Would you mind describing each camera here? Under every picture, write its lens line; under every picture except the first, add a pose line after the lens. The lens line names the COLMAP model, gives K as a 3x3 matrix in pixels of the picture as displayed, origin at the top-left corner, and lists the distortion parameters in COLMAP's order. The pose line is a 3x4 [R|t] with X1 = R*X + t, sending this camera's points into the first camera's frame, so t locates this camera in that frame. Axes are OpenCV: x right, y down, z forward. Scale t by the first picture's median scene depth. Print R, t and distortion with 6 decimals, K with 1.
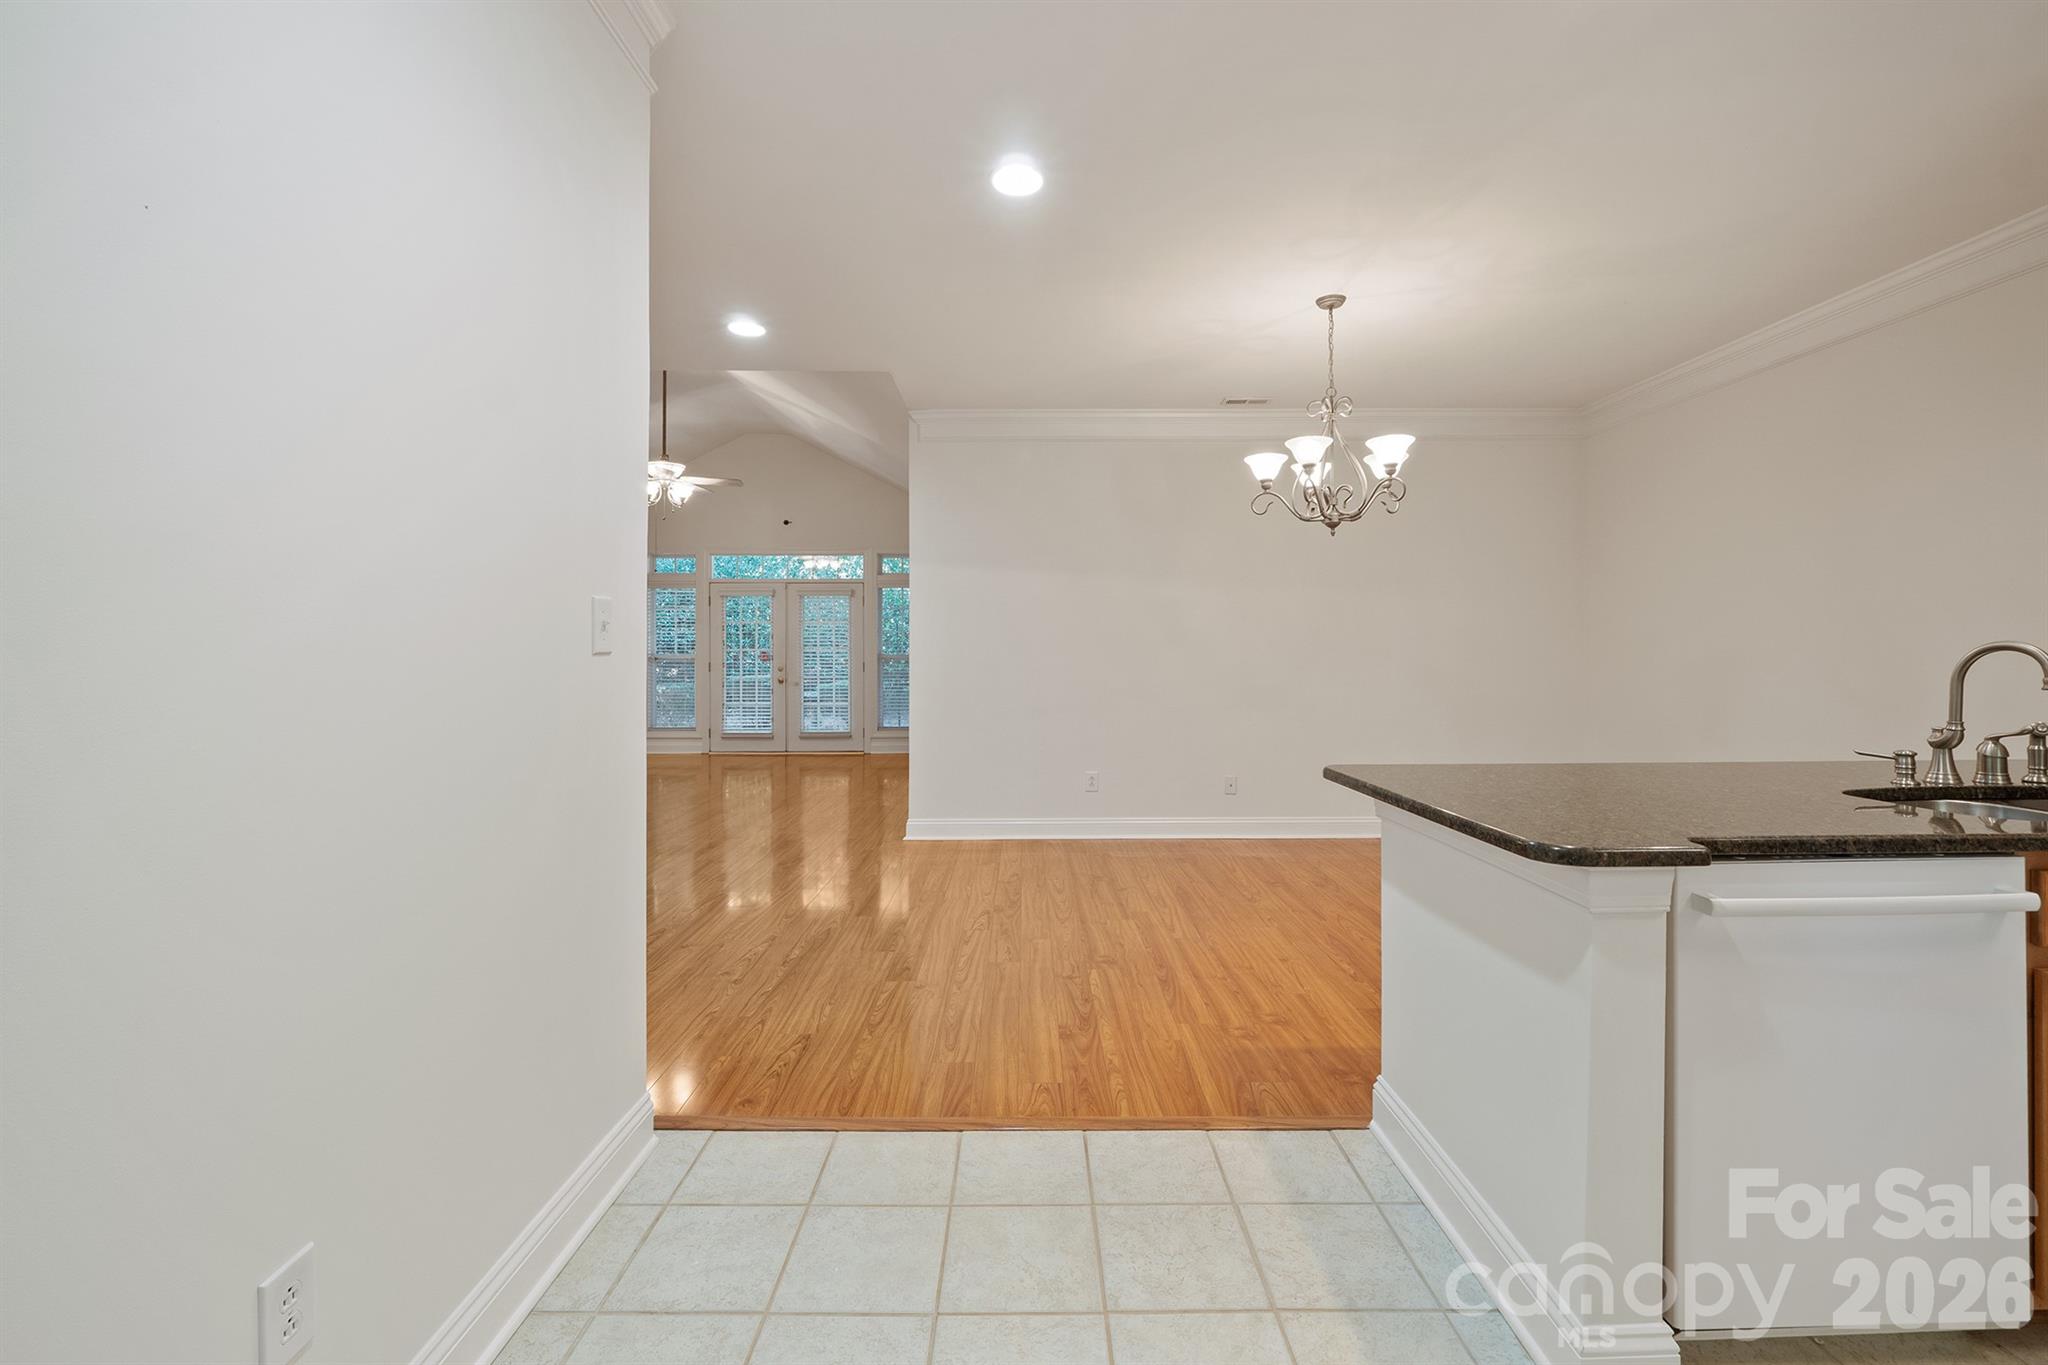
lens RADIAL K [[855.7, 0, 1028.8], [0, 855.7, 663.3], [0, 0, 1]] dist [-0.005862, -0.000167]
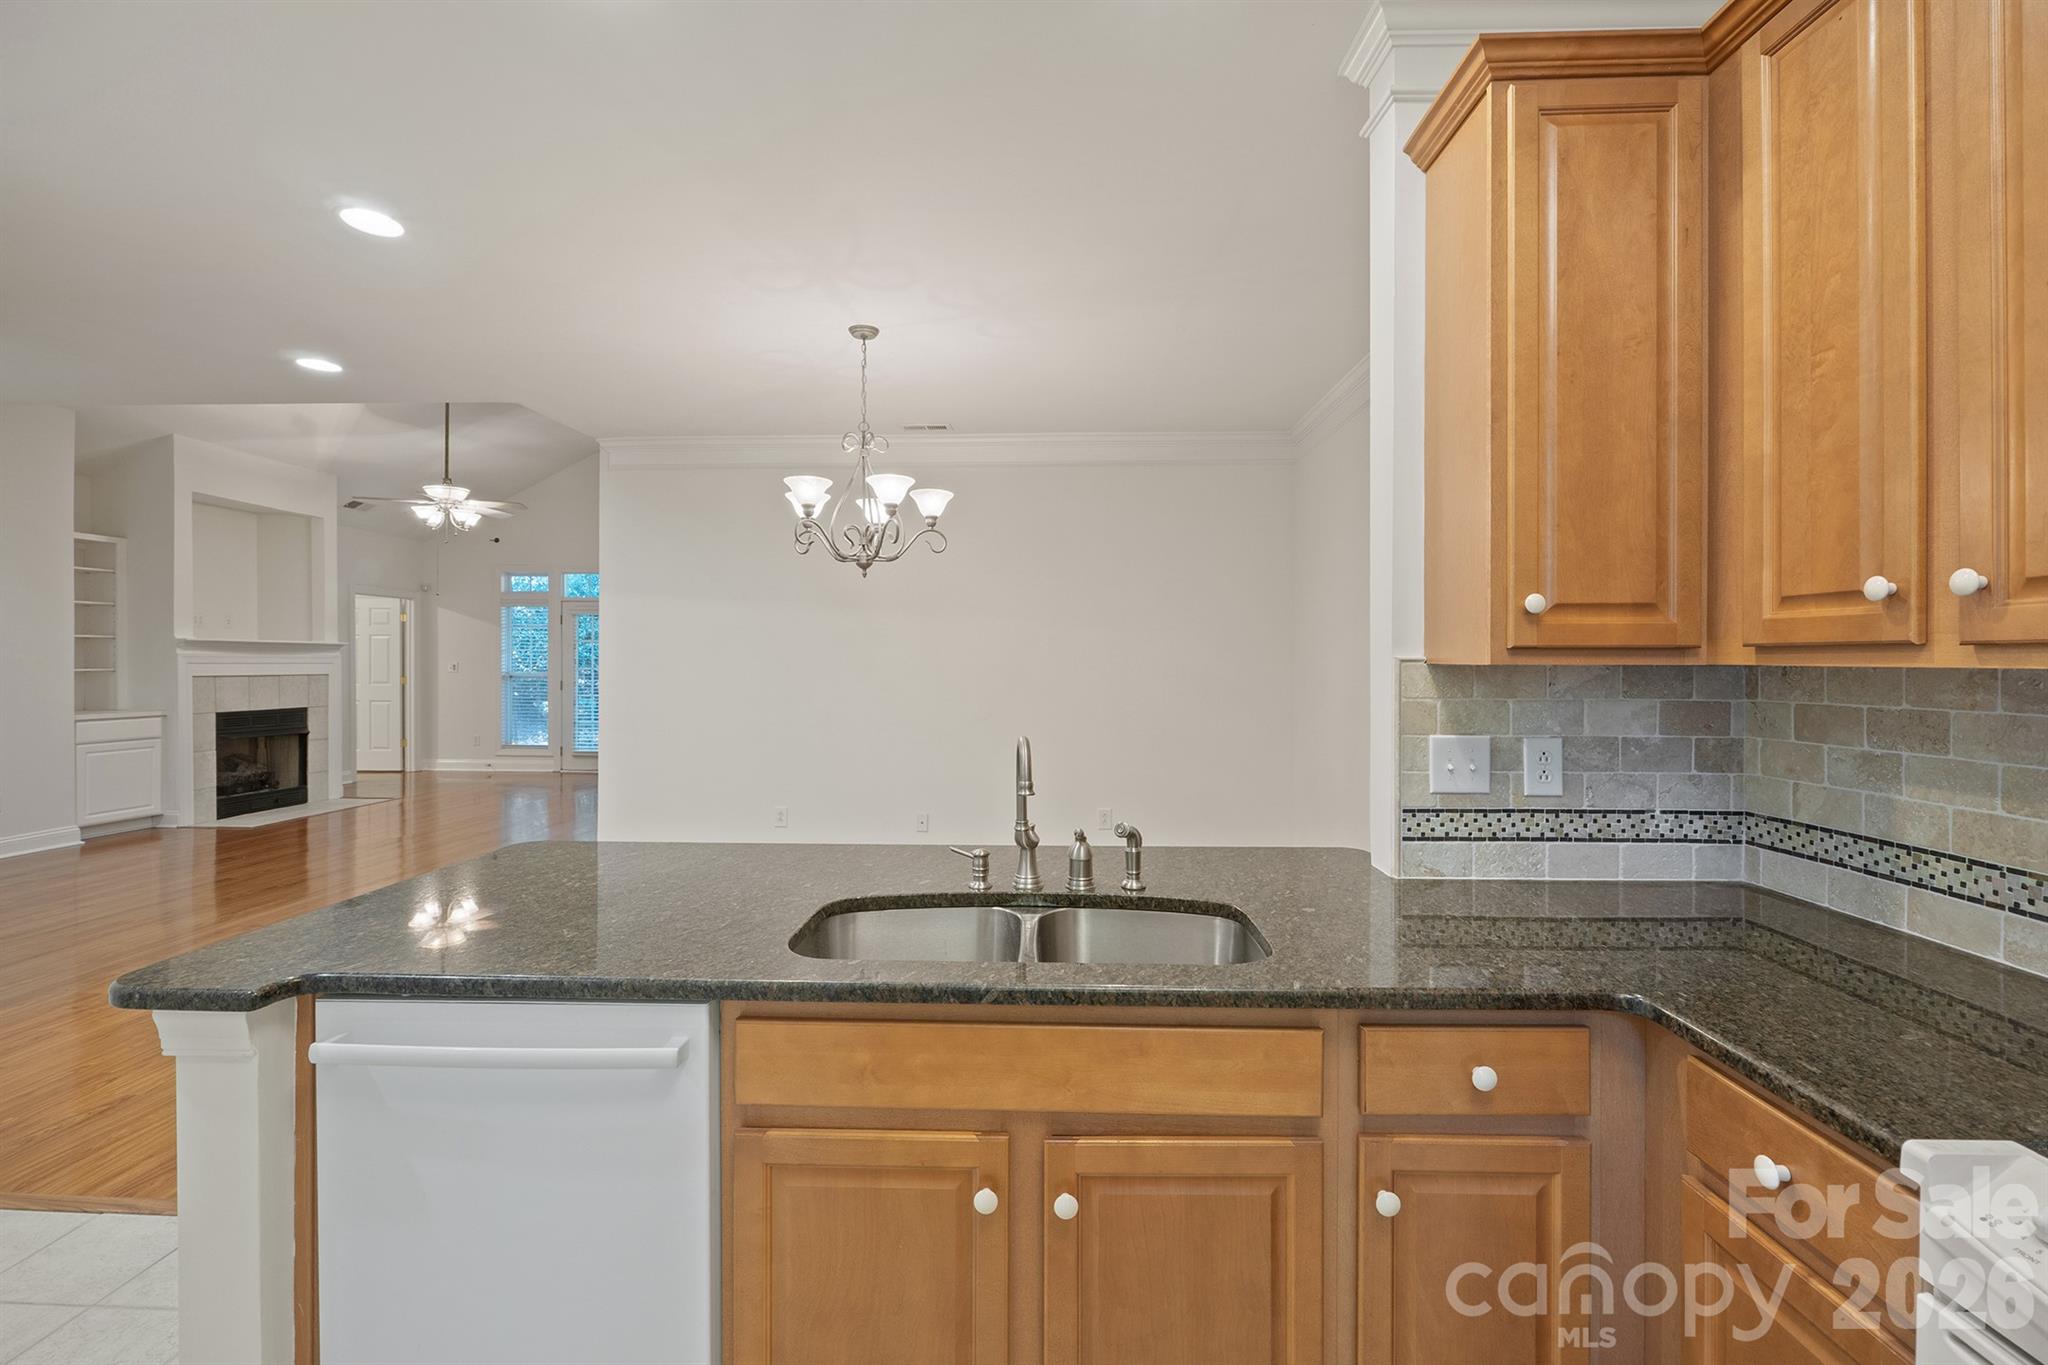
lens RADIAL K [[864.5, 0, 1016.4], [0, 864.5, 674.7], [0, 0, 1]] dist [-0.002175, -0.000102]
pose [[0.998429, 0.007207, -0.055560, 0.579977], [-0.006921, 0.999962, 0.005324, -0.046355], [0.055597, -0.004931, 0.998441, 0.043578]]
